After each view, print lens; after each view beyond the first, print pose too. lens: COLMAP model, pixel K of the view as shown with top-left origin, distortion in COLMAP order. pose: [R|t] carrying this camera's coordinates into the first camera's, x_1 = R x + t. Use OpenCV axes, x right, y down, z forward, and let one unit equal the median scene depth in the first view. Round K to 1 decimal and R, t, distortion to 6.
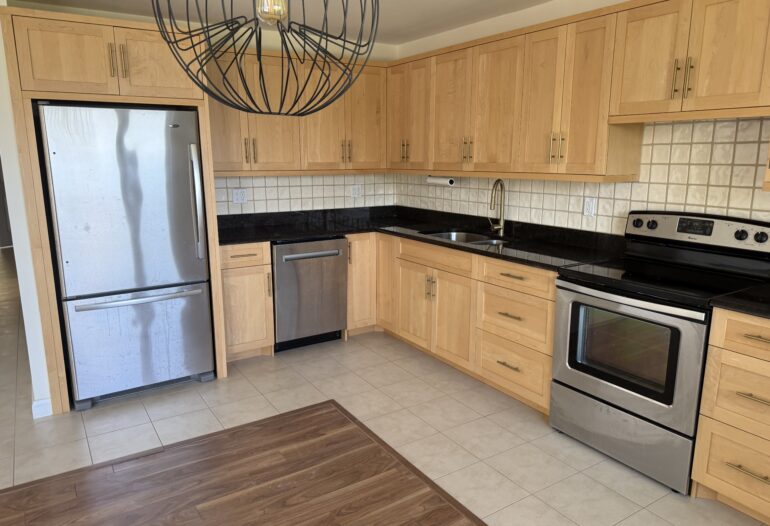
lens RADIAL K [[535.4, 0, 381.2], [0, 535.4, 266.2], [0, 0, 1]] dist [-0.002821, -0.009632]
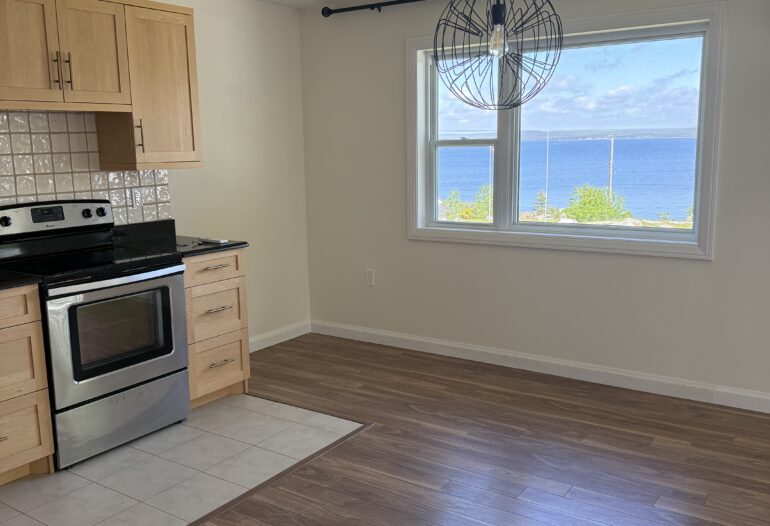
lens RADIAL K [[732.1, 0, 380.7], [0, 732.1, 257.7], [0, 0, 1]] dist [0.035184, 0.000000]
pose [[-0.391220, -0.150801, 0.907858, -1.006659], [0.189483, 0.952149, 0.239811, -0.225913], [-0.900579, 0.265843, -0.343926, 0.993775]]
